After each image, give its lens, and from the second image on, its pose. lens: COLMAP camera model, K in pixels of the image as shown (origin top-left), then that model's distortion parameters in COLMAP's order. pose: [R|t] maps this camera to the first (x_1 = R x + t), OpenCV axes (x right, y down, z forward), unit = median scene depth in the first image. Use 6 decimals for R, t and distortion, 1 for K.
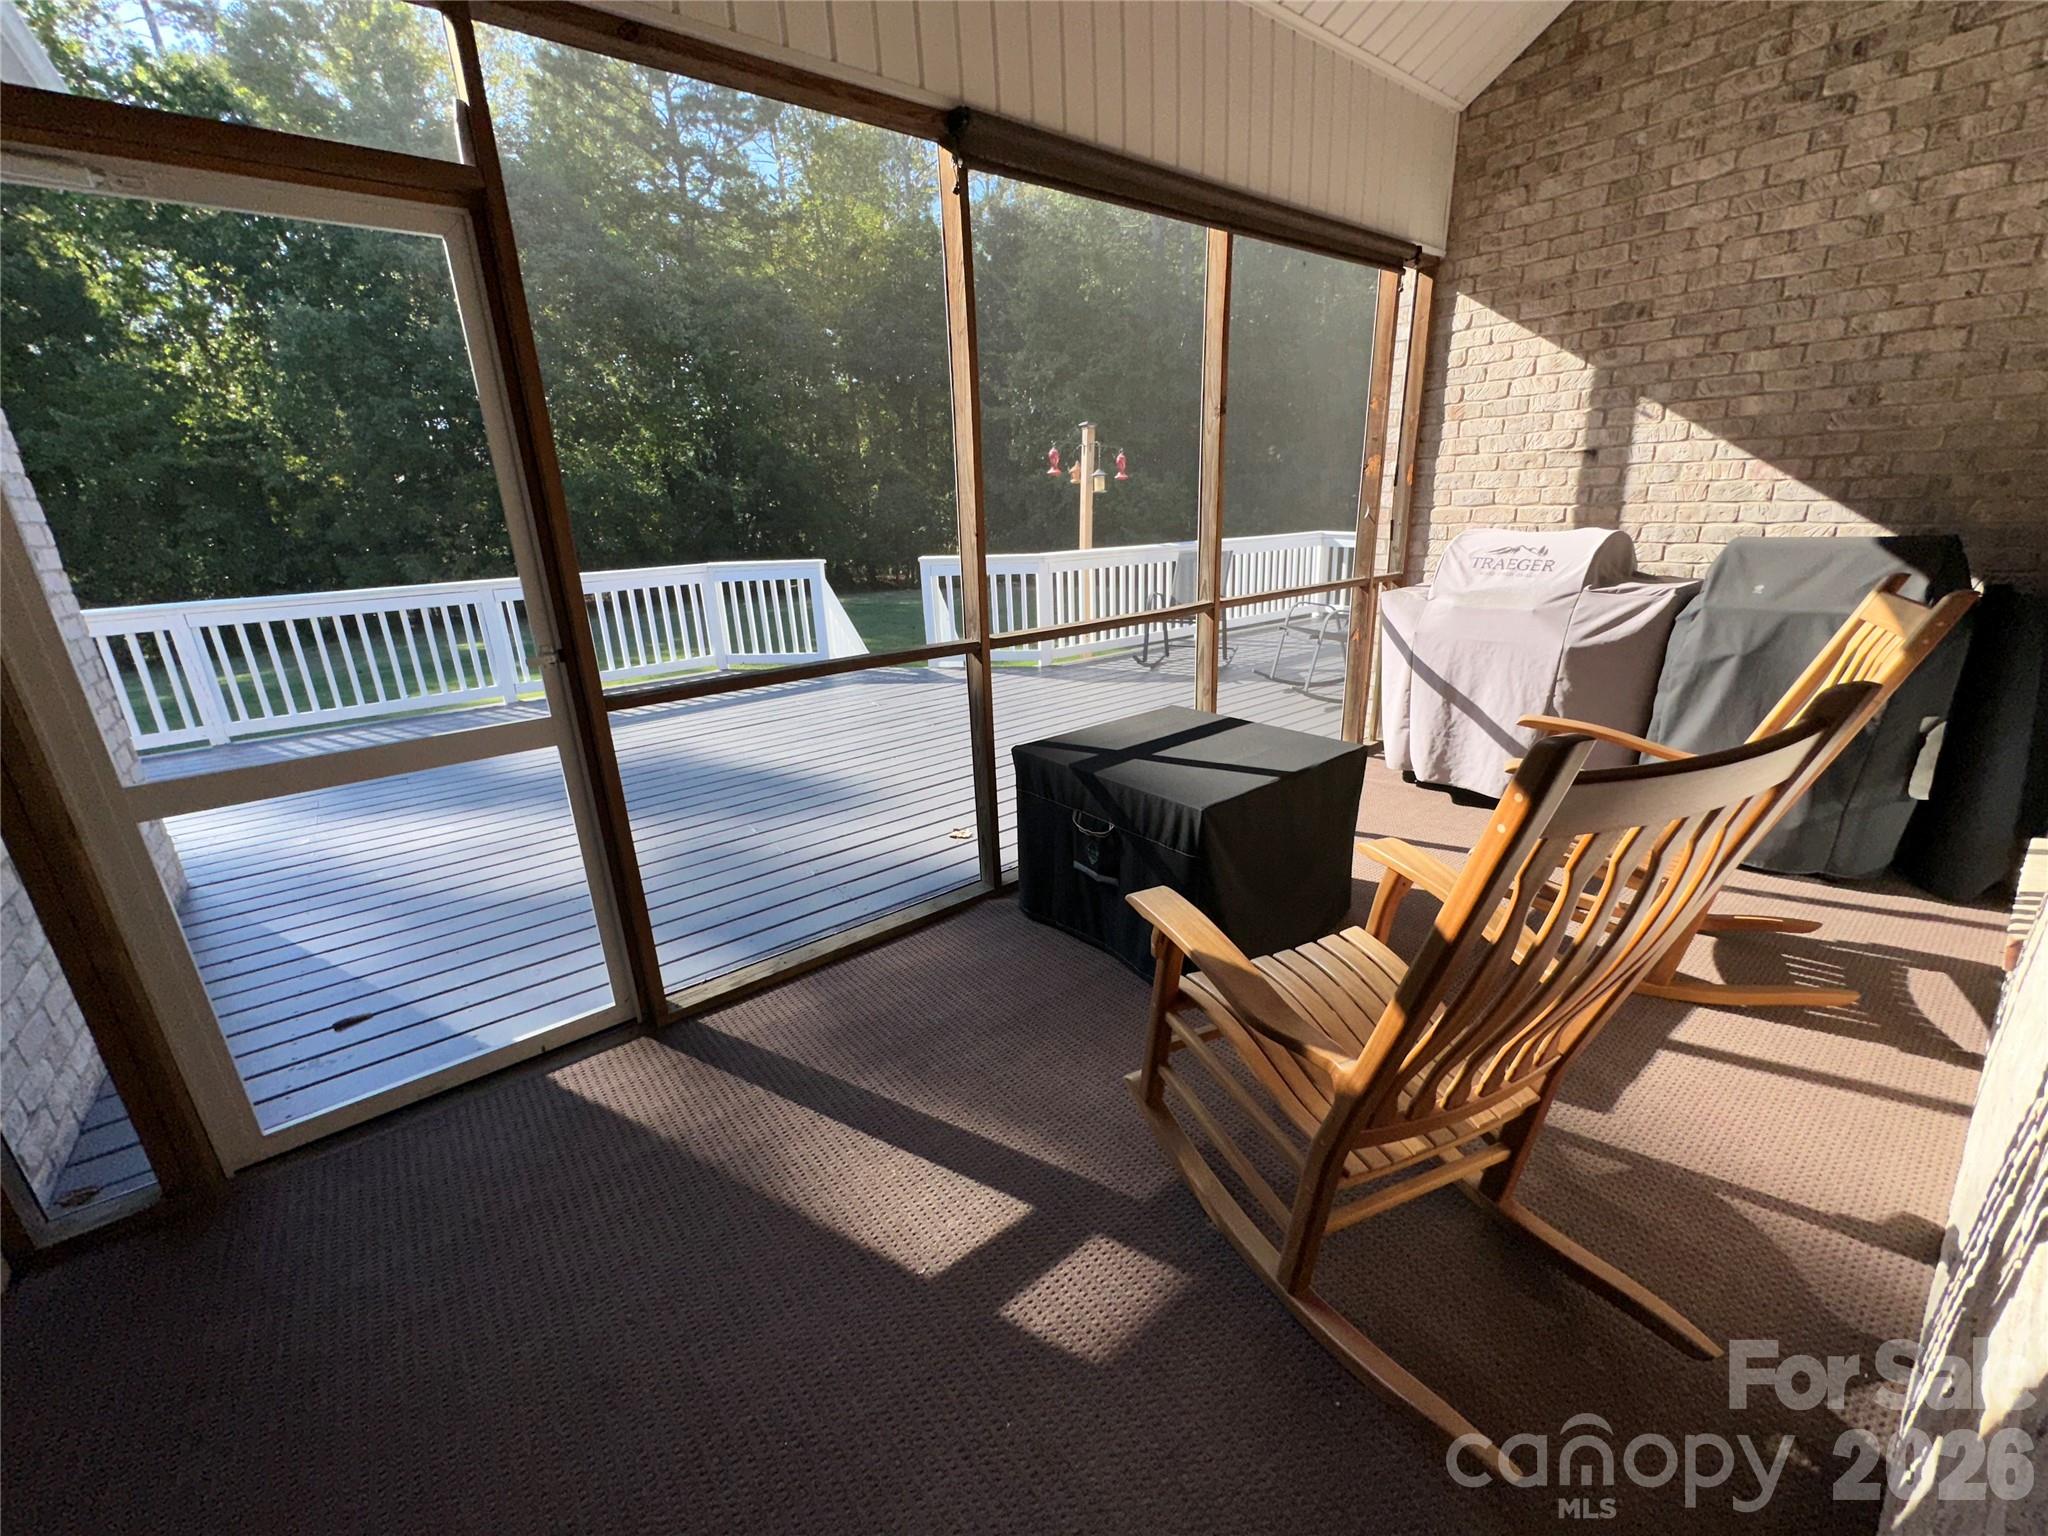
lens RADIAL K [[822.0, 0, 1025.0], [0, 822.0, 766.2], [0, 0, 1]] dist [0.000680, 0.000397]
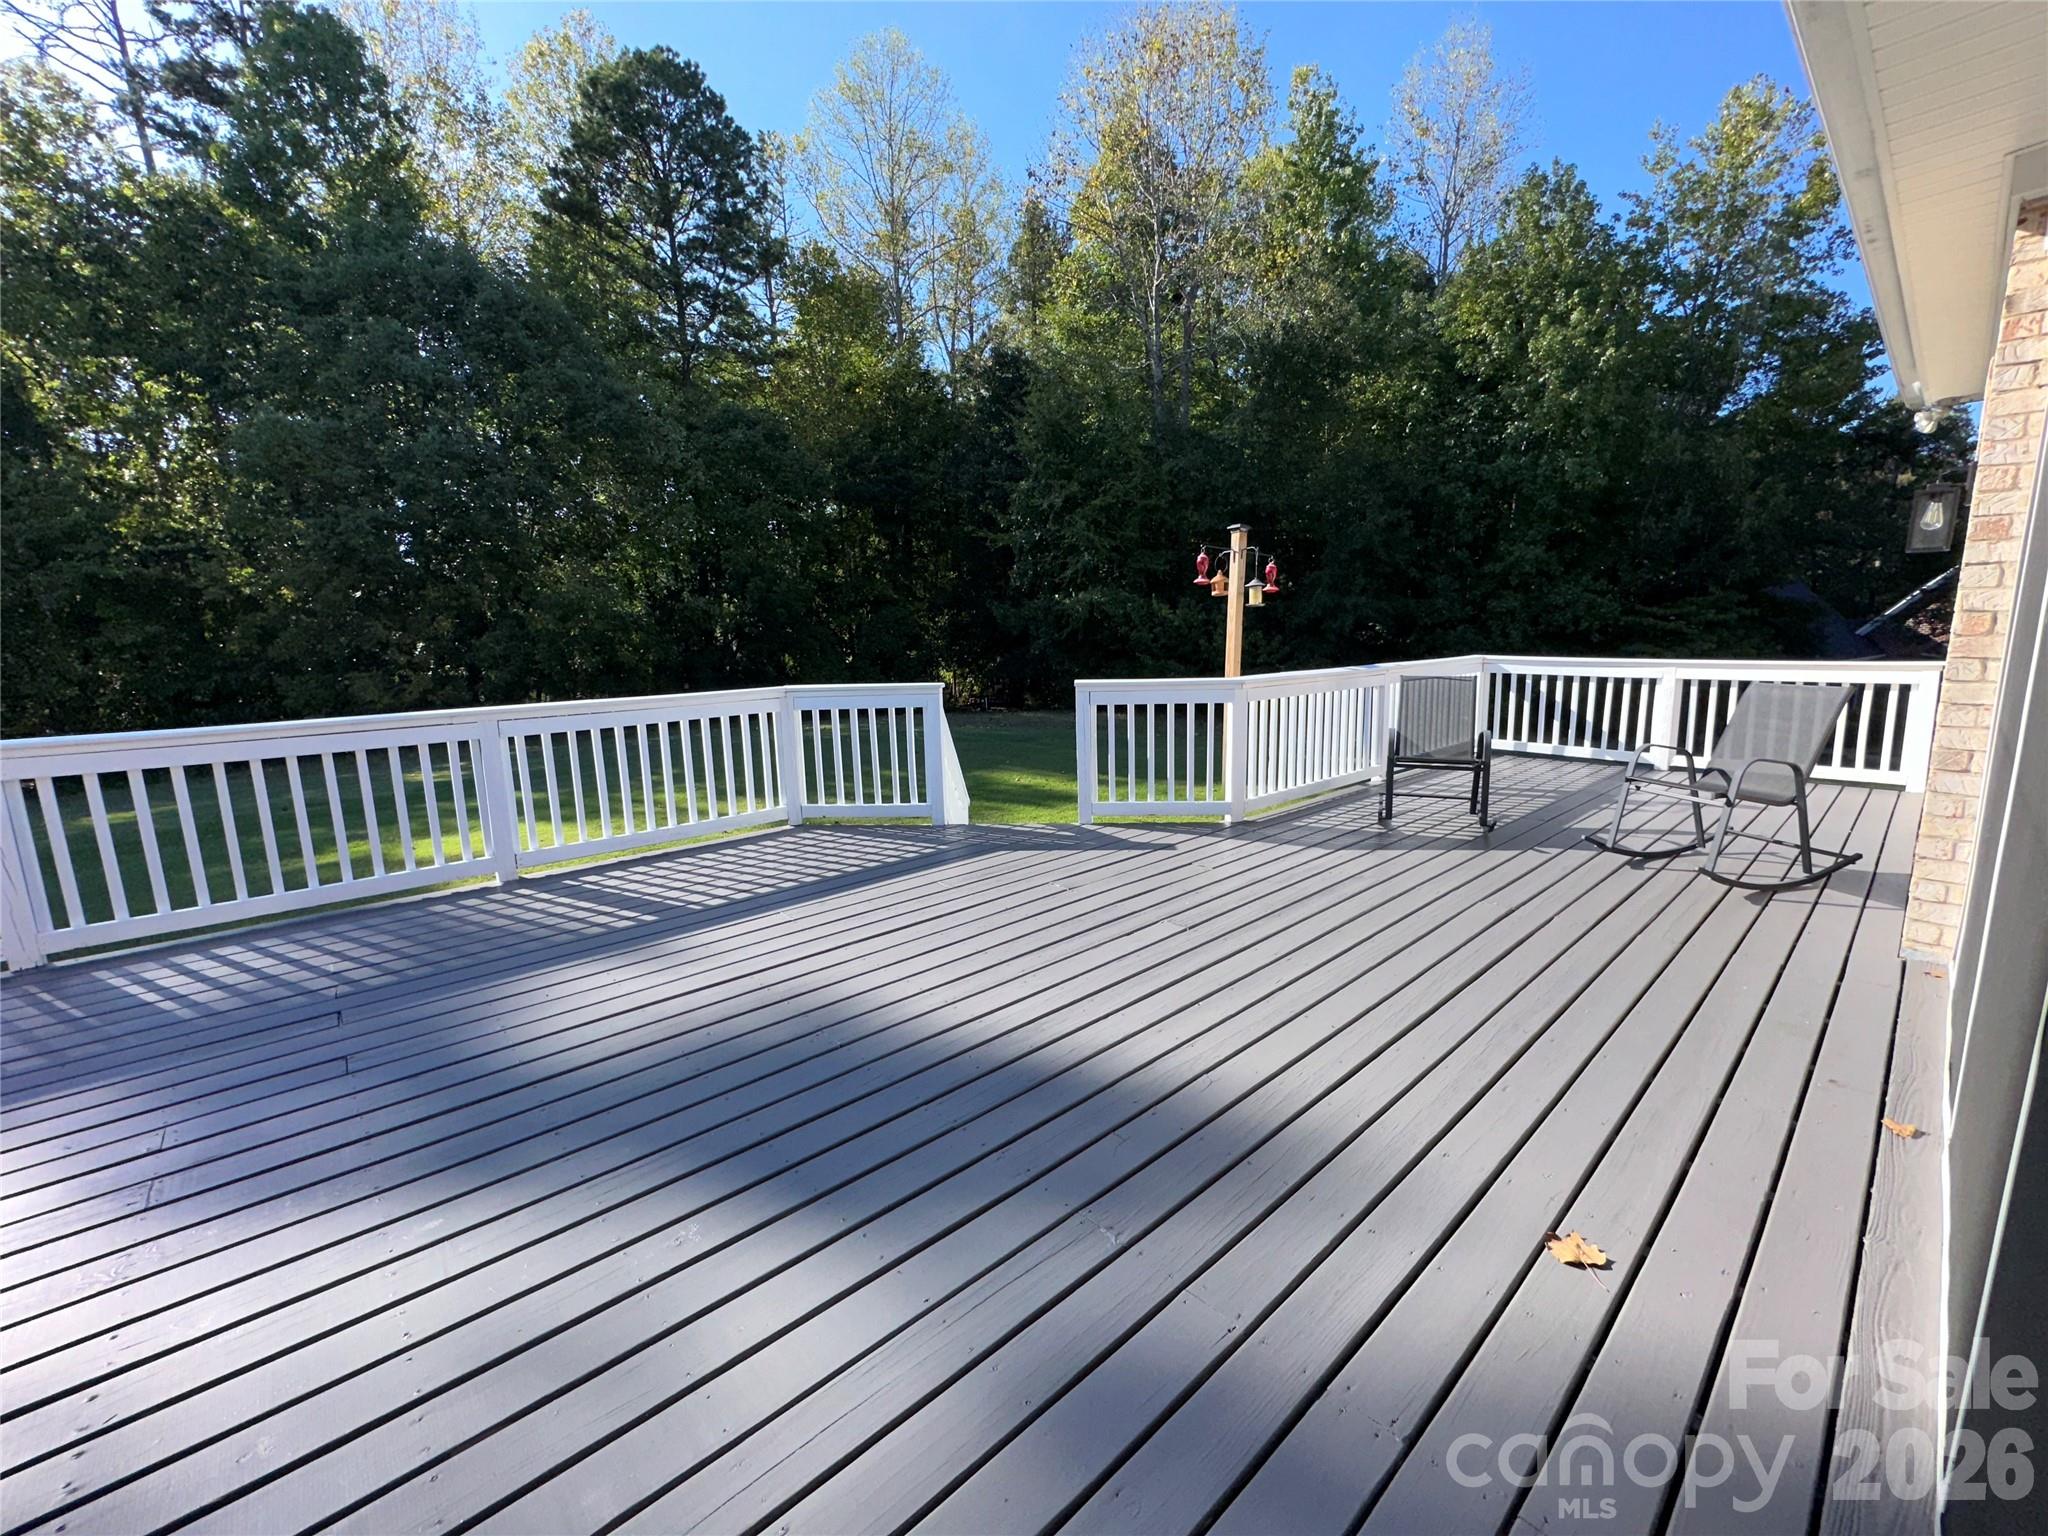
lens RADIAL K [[817.5, 0, 1024.0], [0, 817.5, 768.0], [0, 0, 1]] dist [-0.000308, -0.000343]
pose [[0.998329, 0.002779, 0.057719, -0.072376], [0.005581, 0.989539, -0.144161, -0.021728], [-0.057516, 0.144242, 0.987869, 0.088541]]
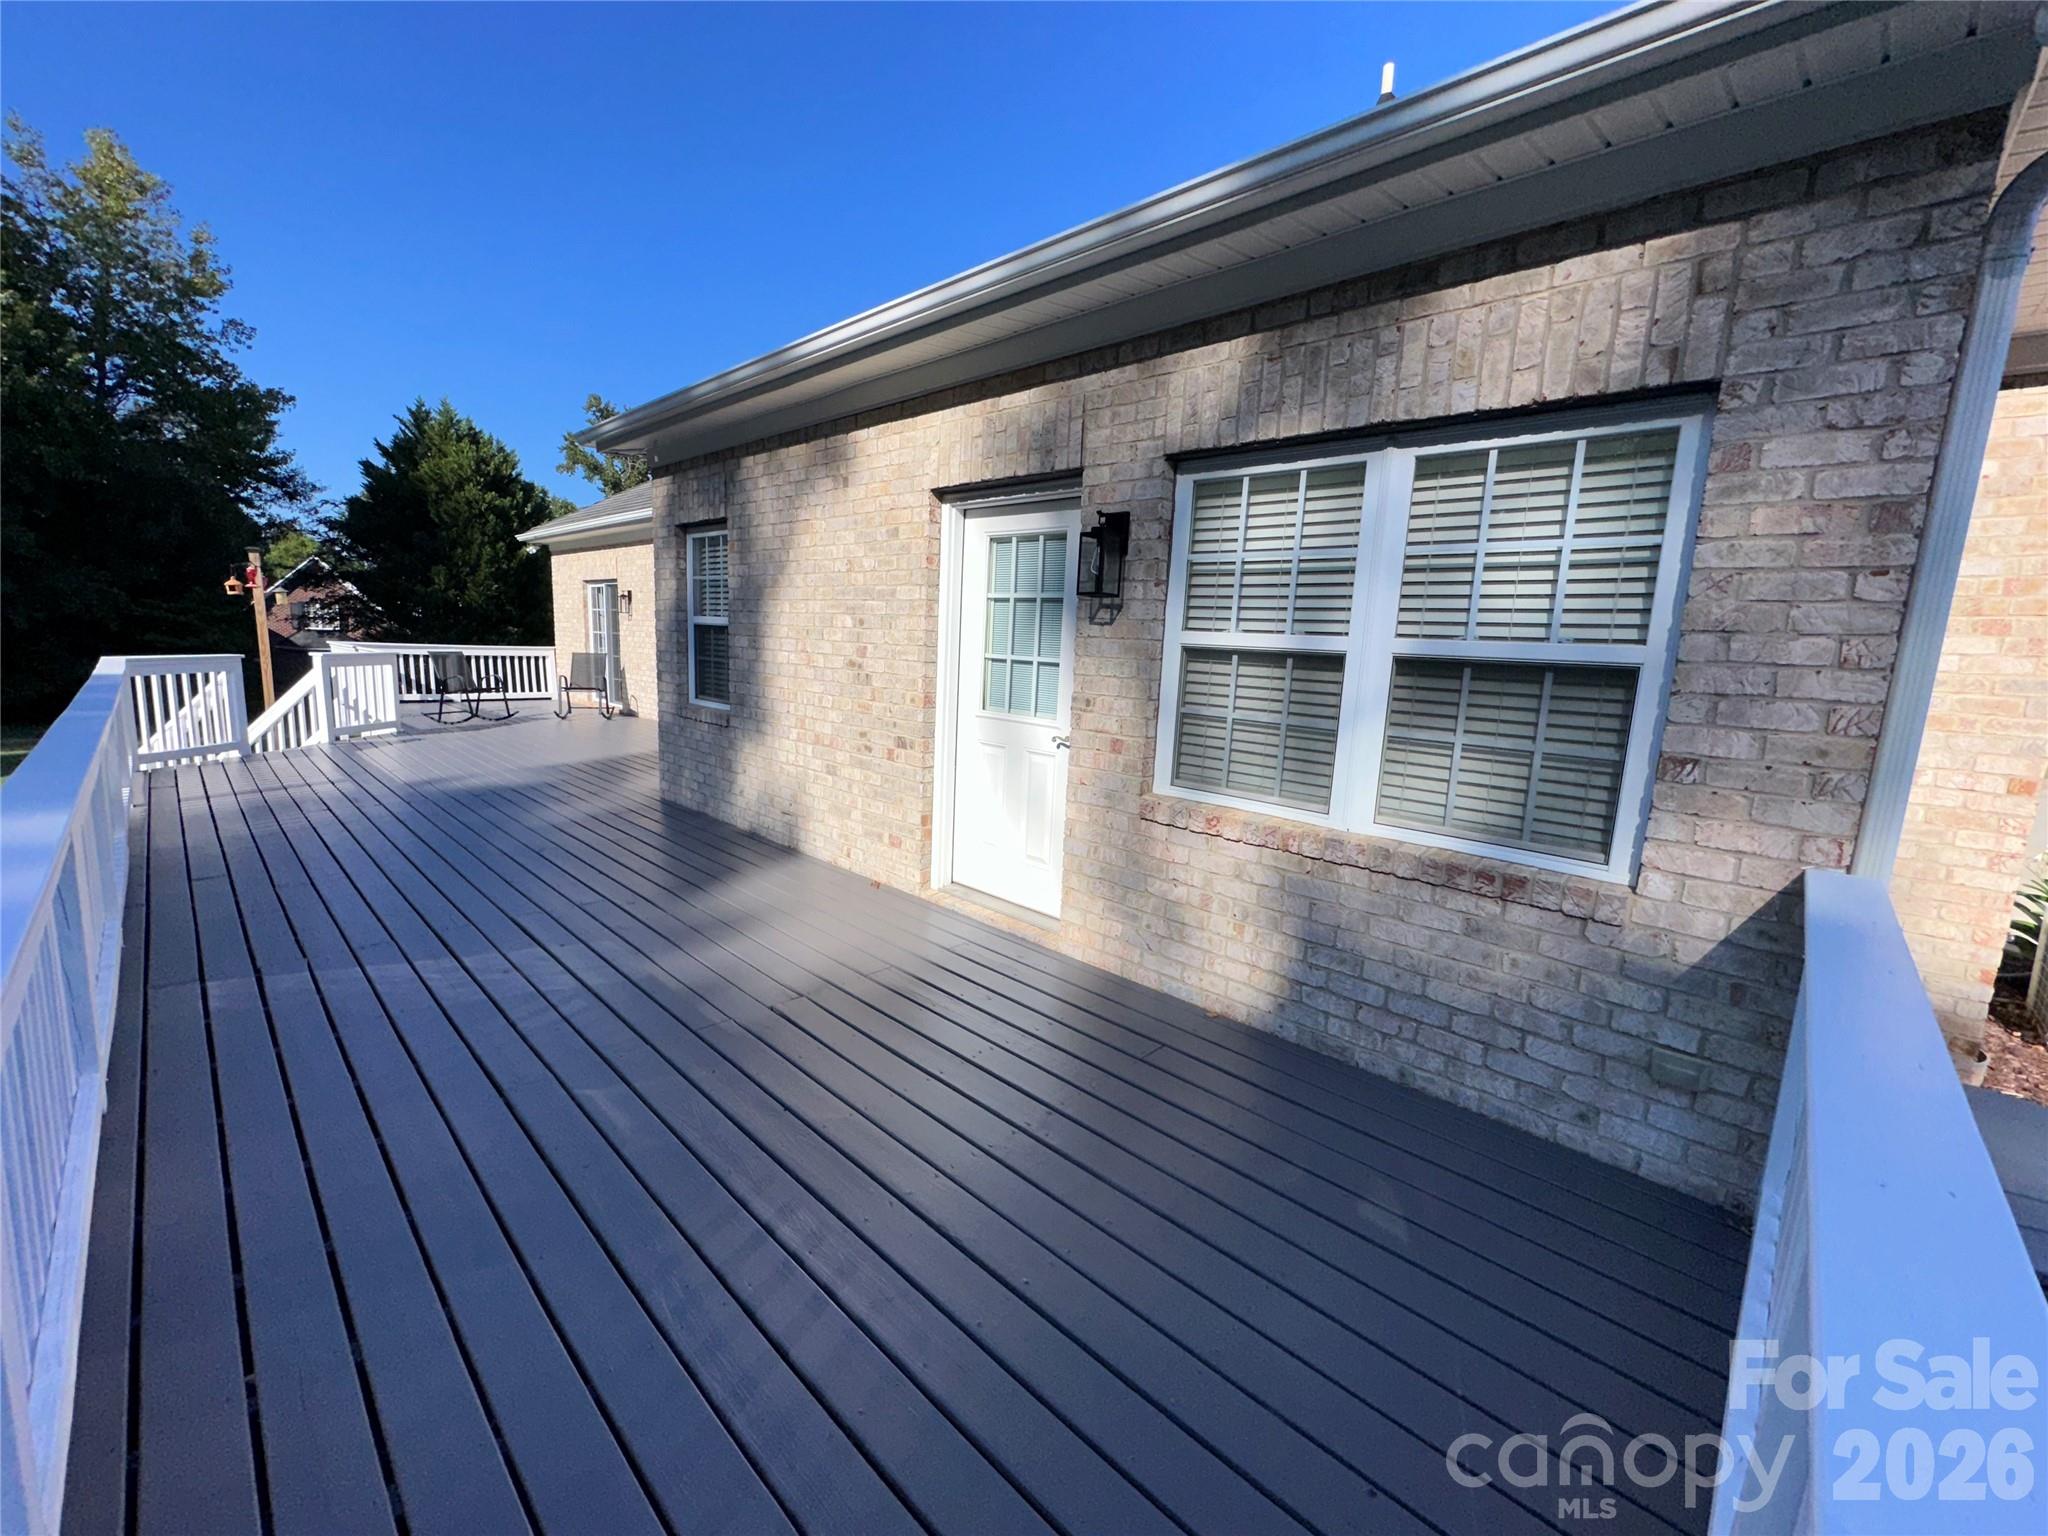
lens RADIAL K [[822.0, 0, 1025.0], [0, 822.0, 766.2], [0, 0, 1]] dist [0.000680, 0.000397]
pose [[-0.135526, -0.121951, 0.983240, -0.497581], [0.269562, 0.950421, 0.155035, 0.000923], [-0.953399, 0.286055, -0.095934, 0.051171]]
